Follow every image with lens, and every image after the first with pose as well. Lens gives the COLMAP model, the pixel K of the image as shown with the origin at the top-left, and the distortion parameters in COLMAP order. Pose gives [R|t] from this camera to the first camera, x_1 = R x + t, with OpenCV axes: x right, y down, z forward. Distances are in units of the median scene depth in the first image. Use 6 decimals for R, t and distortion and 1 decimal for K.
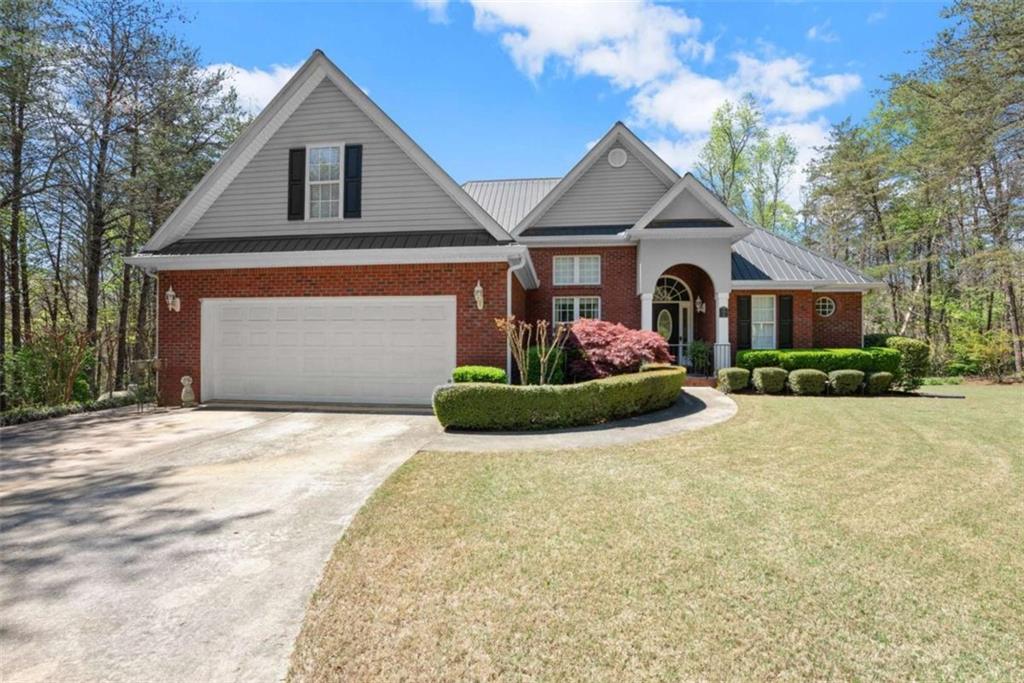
lens RADIAL K [[412.2, 0, 513.3], [0, 412.2, 336.7], [0, 0, 1]] dist [-0.001633, 0.000101]
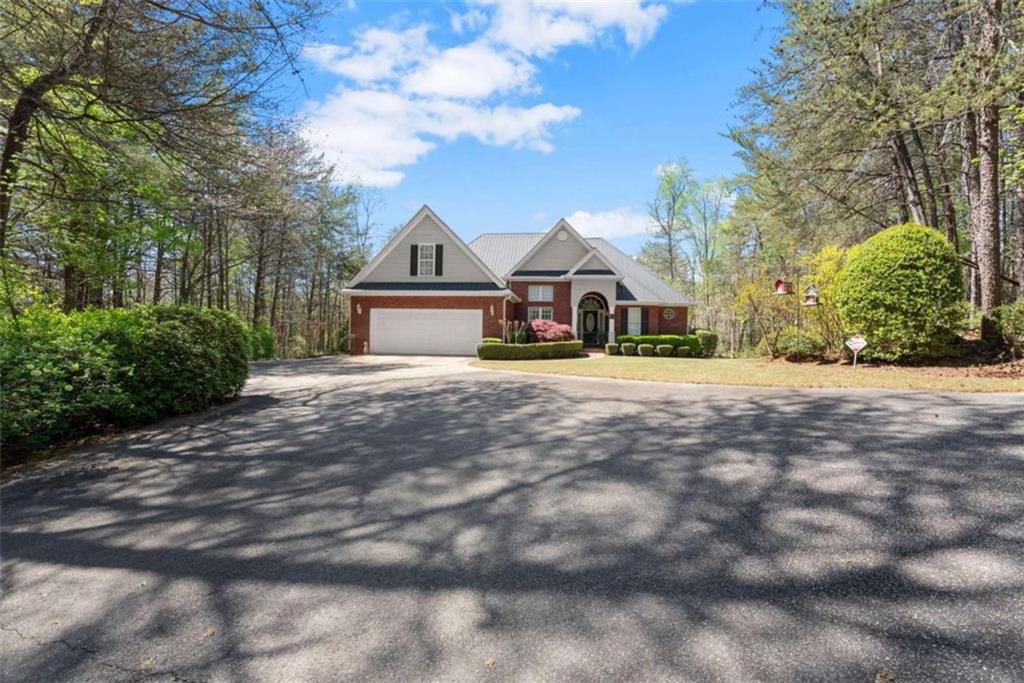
lens RADIAL K [[412.2, 0, 513.3], [0, 412.2, 336.7], [0, 0, 1]] dist [-0.001633, 0.000101]
pose [[0.999912, 0.012420, -0.004663, 0.043467], [-0.012346, 0.999802, 0.015601, 0.016204], [0.004856, -0.015542, 0.999867, -1.116386]]
